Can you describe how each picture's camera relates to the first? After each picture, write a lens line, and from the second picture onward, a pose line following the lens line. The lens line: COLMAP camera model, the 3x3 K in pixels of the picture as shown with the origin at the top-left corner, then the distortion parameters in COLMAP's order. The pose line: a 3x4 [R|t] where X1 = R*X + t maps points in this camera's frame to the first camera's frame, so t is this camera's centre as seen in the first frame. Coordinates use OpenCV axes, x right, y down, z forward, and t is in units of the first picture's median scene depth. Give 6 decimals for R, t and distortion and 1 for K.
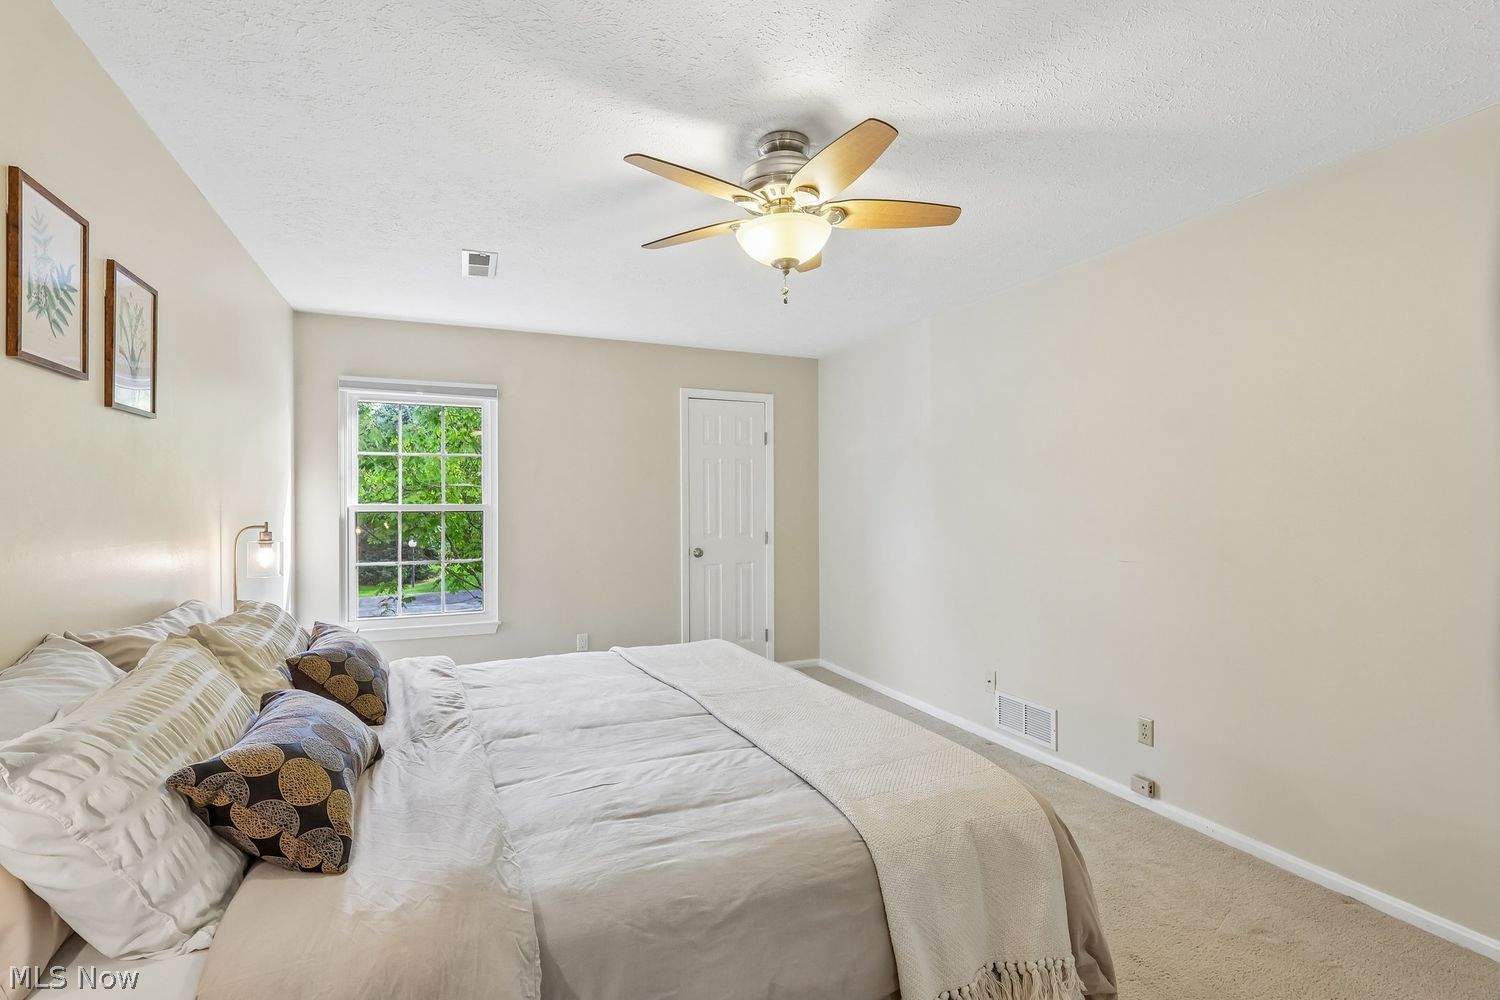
lens RADIAL K [[693.3, 0, 755.2], [0, 693.3, 499.0], [0, 0, 1]] dist [0.000770, 0.000261]
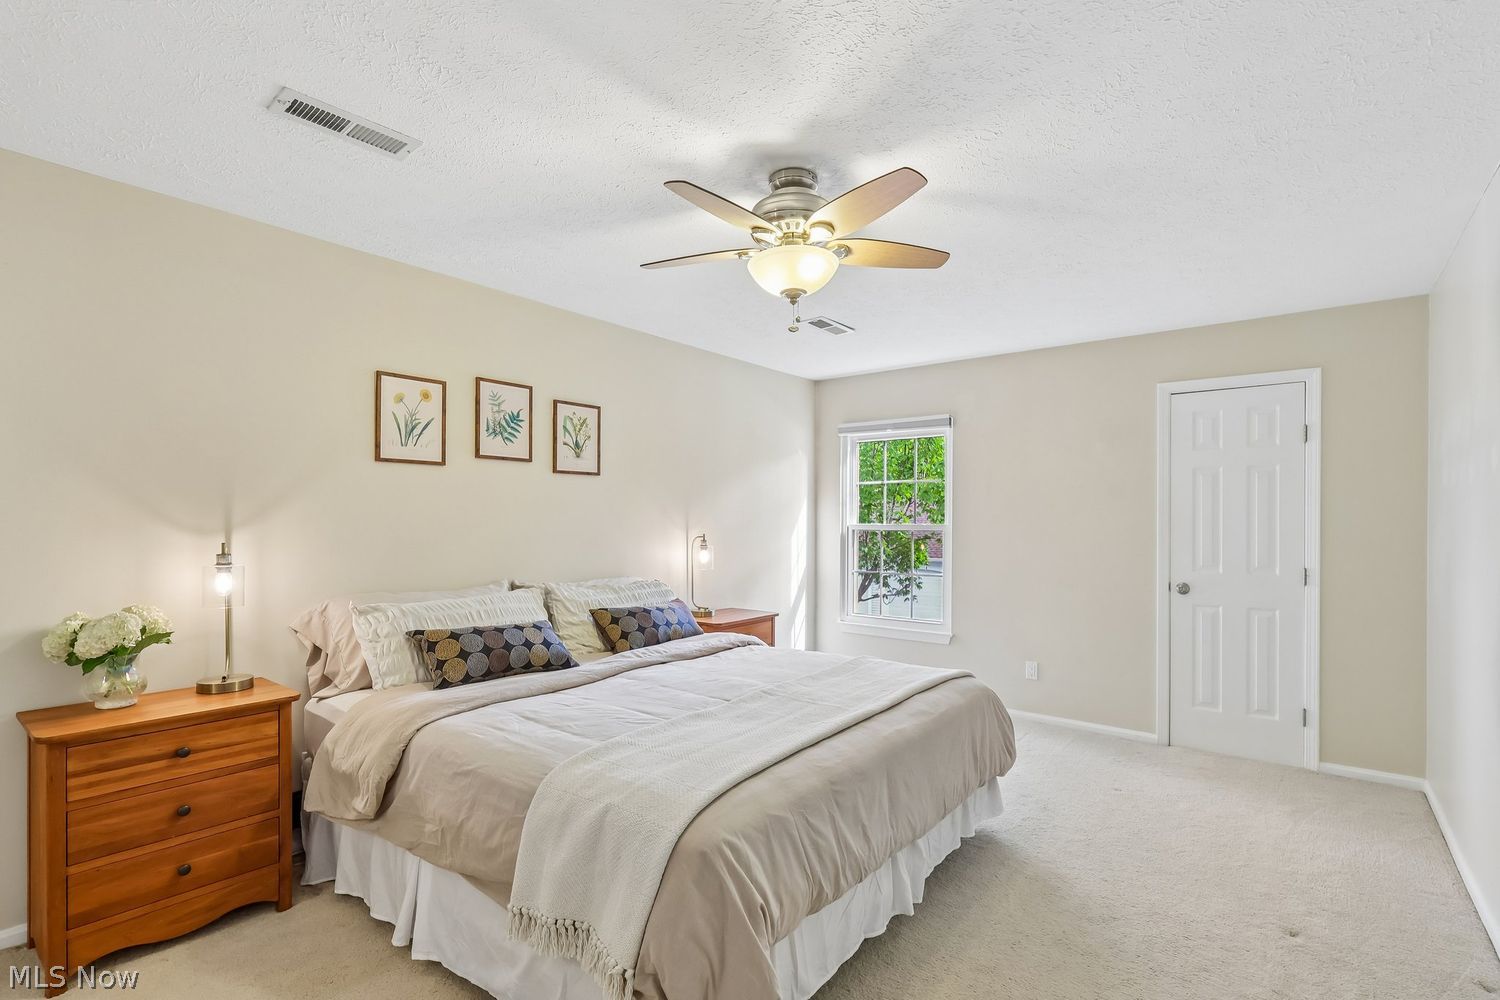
lens RADIAL K [[705.7, 0, 744.2], [0, 705.7, 524.3], [0, 0, 1]] dist [-0.000089, 0.000171]
pose [[0.468456, 0.007172, -0.883458, 0.738839], [-0.002793, 0.999974, 0.006637, 0.001059], [0.883483, -0.000642, 0.468463, 0.341120]]
